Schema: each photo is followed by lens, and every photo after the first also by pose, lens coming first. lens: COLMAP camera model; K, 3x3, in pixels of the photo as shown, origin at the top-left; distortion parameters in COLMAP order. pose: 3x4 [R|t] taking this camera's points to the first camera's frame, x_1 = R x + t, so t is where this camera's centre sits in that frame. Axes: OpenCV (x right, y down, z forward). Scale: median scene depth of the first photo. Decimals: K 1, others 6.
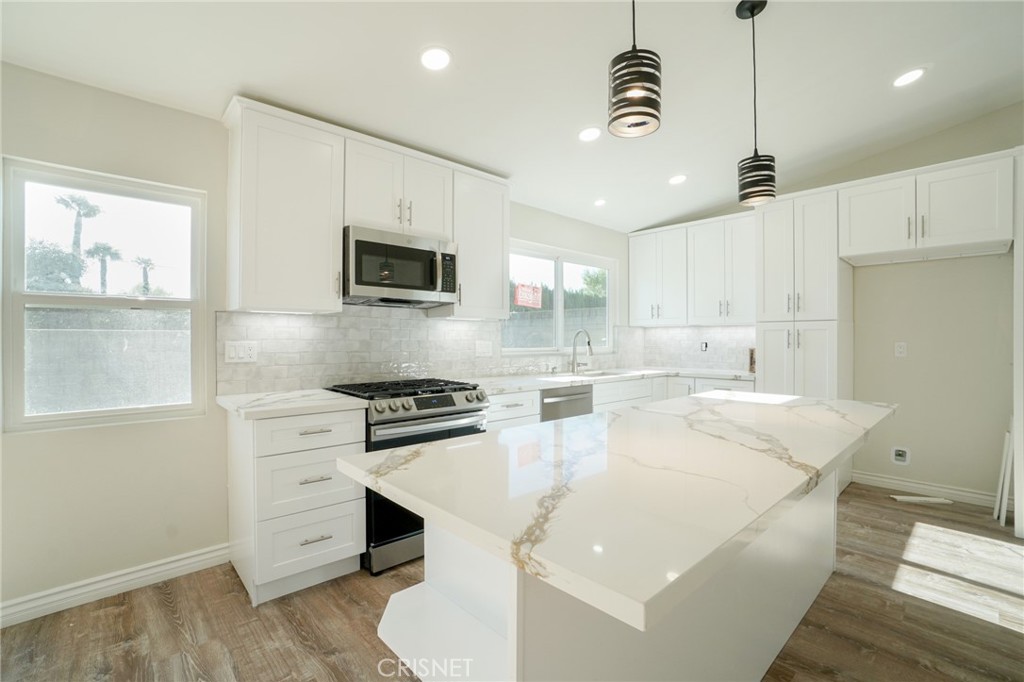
lens RADIAL K [[455.9, 0, 508.5], [0, 455.9, 343.4], [0, 0, 1]] dist [-0.059147, 0.020533]
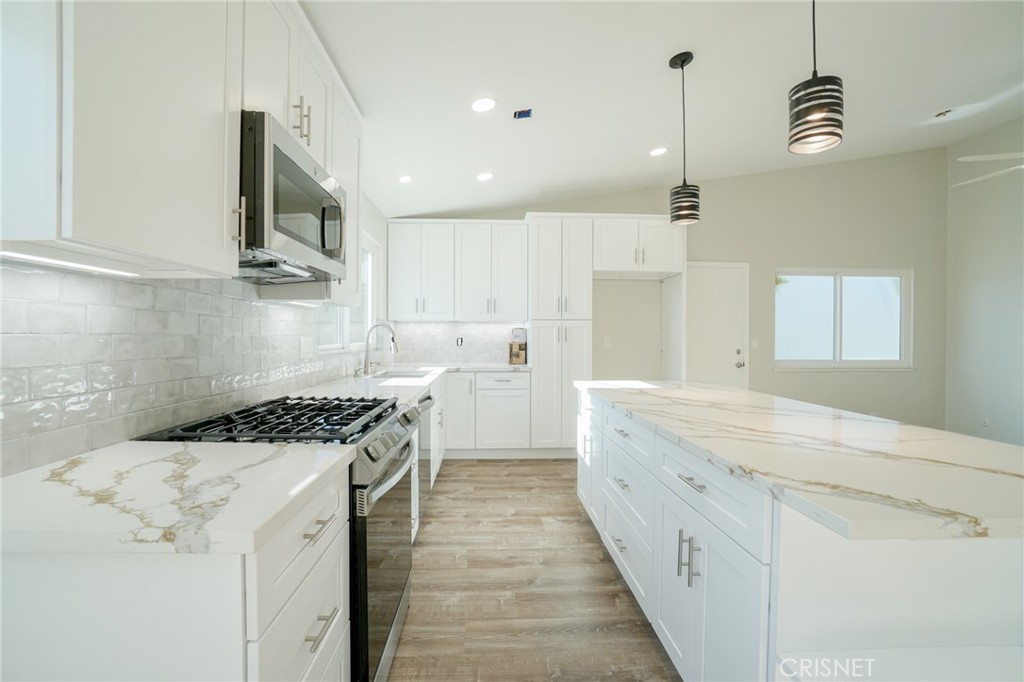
lens RADIAL K [[455.9, 0, 504.7], [0, 455.9, 339.5], [0, 0, 1]] dist [-0.059147, 0.020533]
pose [[0.648645, -0.005097, 0.761074, -0.465548], [0.002833, 0.999987, 0.004282, -0.003353], [-0.761086, -0.000622, 0.648651, 0.383417]]
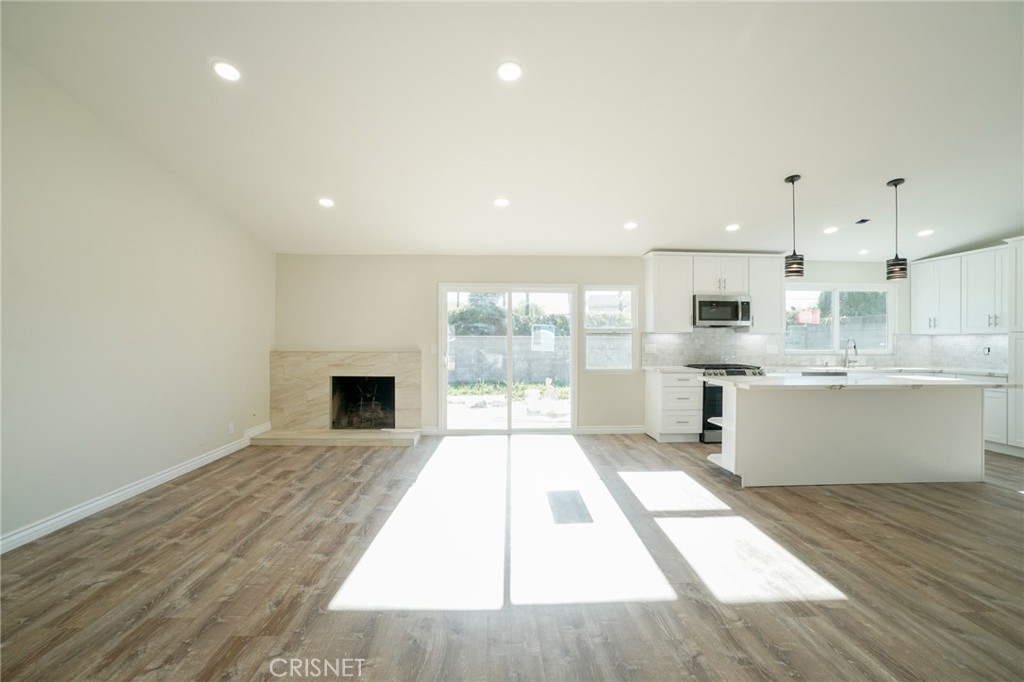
lens RADIAL K [[455.9, 0, 501.0], [0, 455.9, 338.8], [0, 0, 1]] dist [-0.059147, 0.020533]
pose [[0.759690, 0.000115, -0.650286, 0.325147], [-0.009133, 0.999903, -0.010492, -0.002504], [0.650222, 0.013910, 0.759617, -1.165600]]
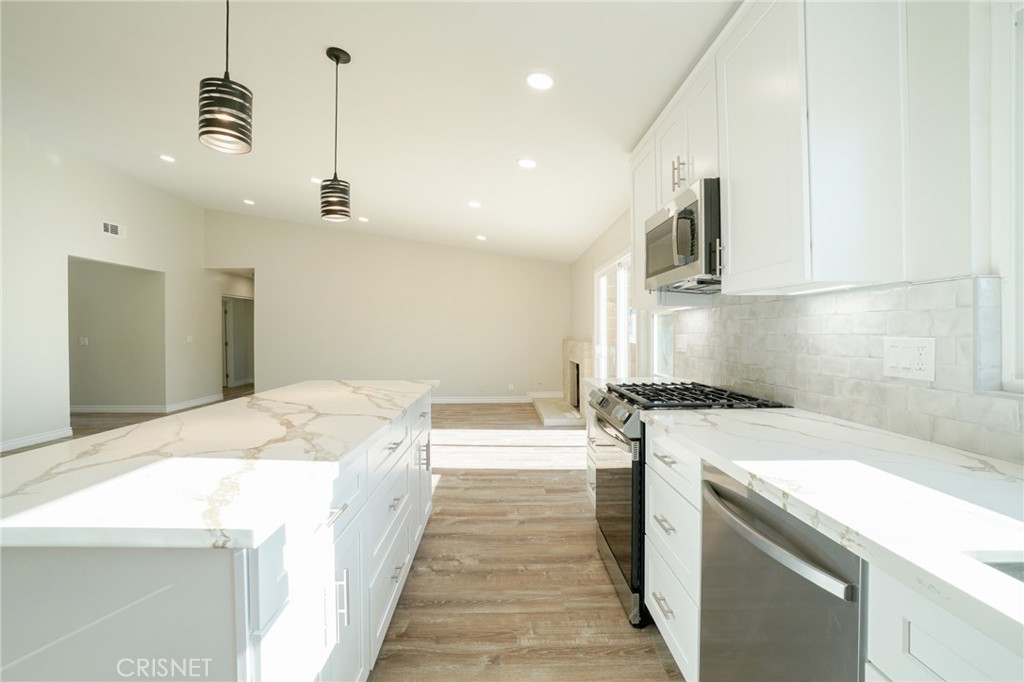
lens RADIAL K [[455.9, 0, 518.4], [0, 455.9, 339.1], [0, 0, 1]] dist [-0.059147, 0.020533]
pose [[-0.651677, 0.011913, -0.758403, 0.507375], [-0.000472, 0.999870, 0.016111, -0.010636], [0.758497, 0.010857, -0.651586, 1.199199]]
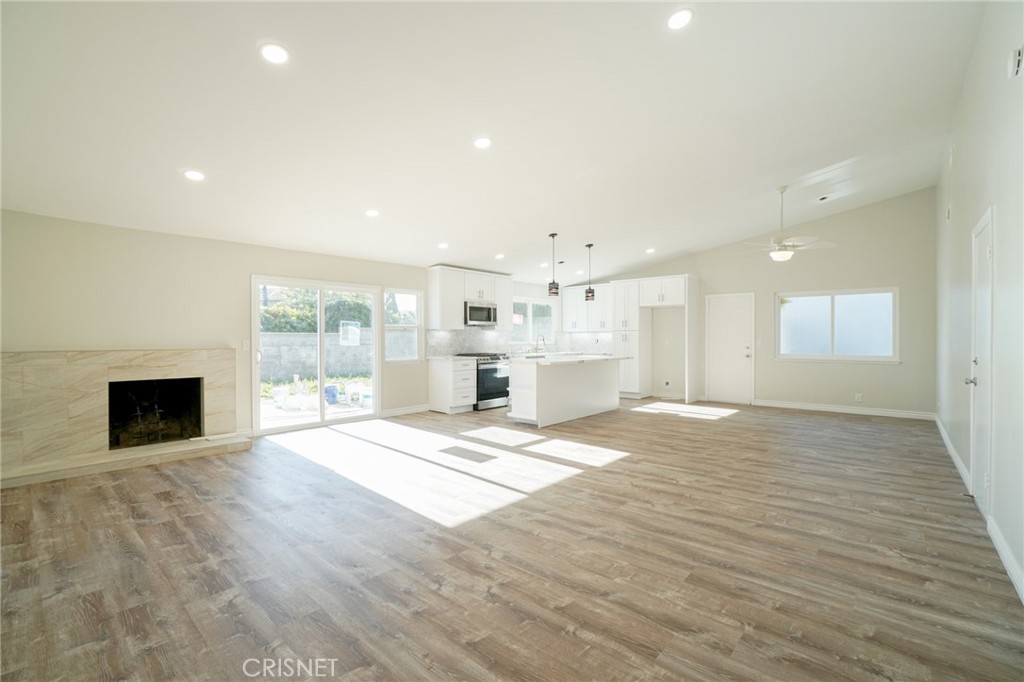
lens RADIAL K [[455.9, 0, 506.2], [0, 455.9, 340.2], [0, 0, 1]] dist [-0.059147, 0.020533]
pose [[0.995388, -0.001538, 0.095918, -0.320787], [0.001841, 0.999994, -0.003071, 0.011167], [-0.095913, 0.003233, 0.995385, -1.761469]]
